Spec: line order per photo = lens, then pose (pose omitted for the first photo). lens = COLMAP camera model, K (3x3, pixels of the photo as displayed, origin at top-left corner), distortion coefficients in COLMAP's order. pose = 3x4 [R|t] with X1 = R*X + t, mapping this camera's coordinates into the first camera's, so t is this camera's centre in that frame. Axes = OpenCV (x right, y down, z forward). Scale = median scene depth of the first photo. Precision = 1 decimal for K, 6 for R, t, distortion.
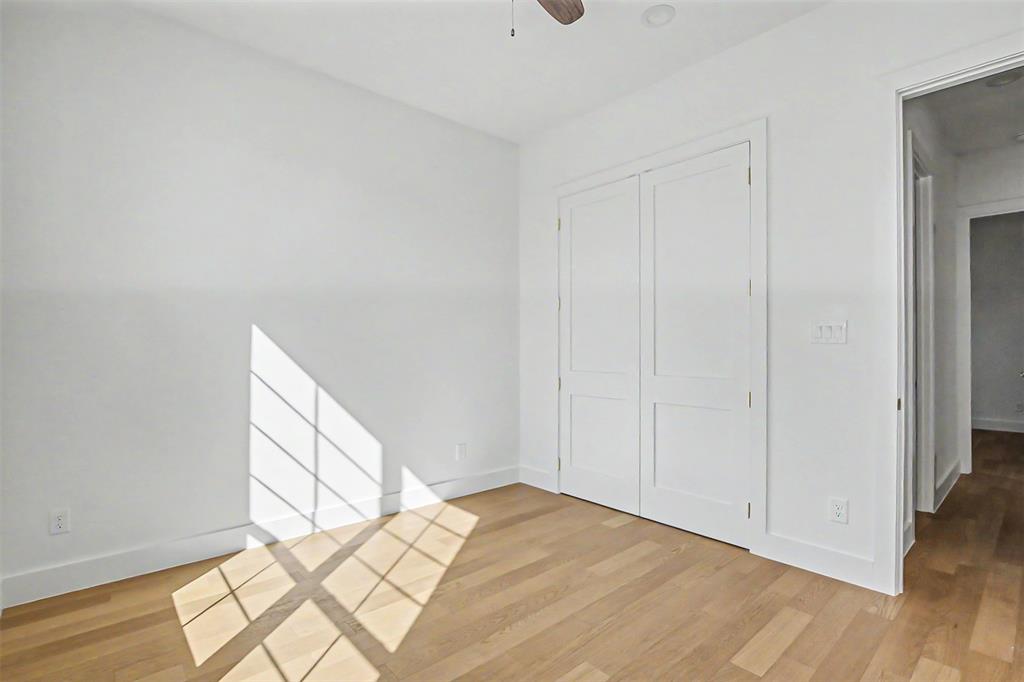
lens RADIAL K [[486.6, 0, 510.1], [0, 486.6, 342.8], [0, 0, 1]] dist [-0.002400, -0.000689]
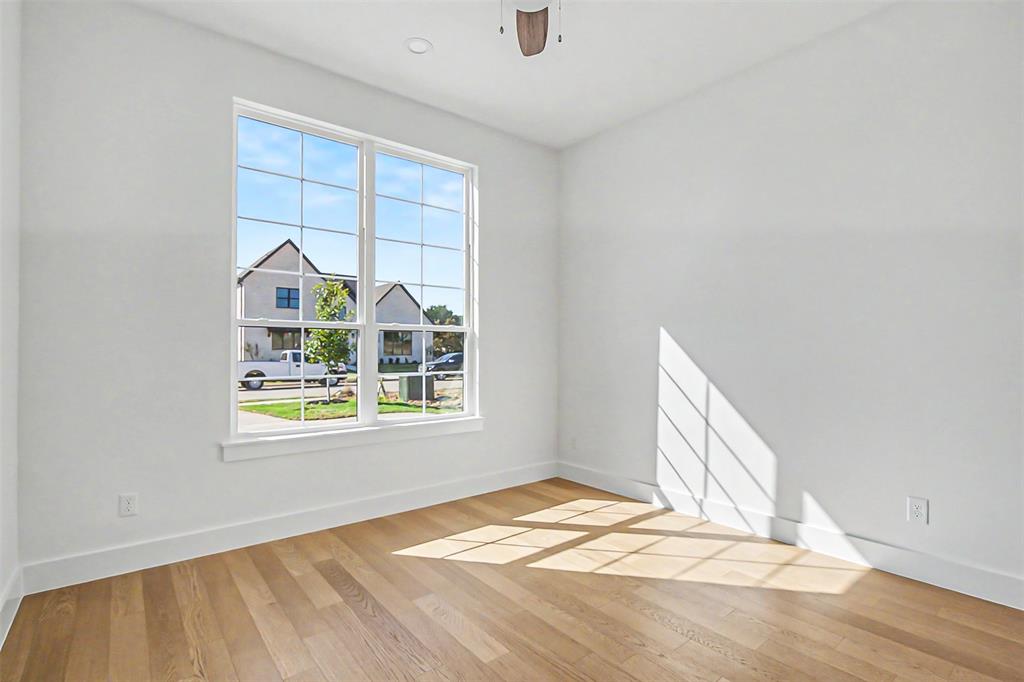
lens RADIAL K [[486.6, 0, 510.2], [0, 486.6, 343.0], [0, 0, 1]] dist [-0.002400, -0.000689]
pose [[-0.034116, -0.020042, -0.999217, 0.687491], [-0.003578, 0.999795, -0.019931, 0.028652], [0.999411, 0.002895, -0.034181, 0.617462]]
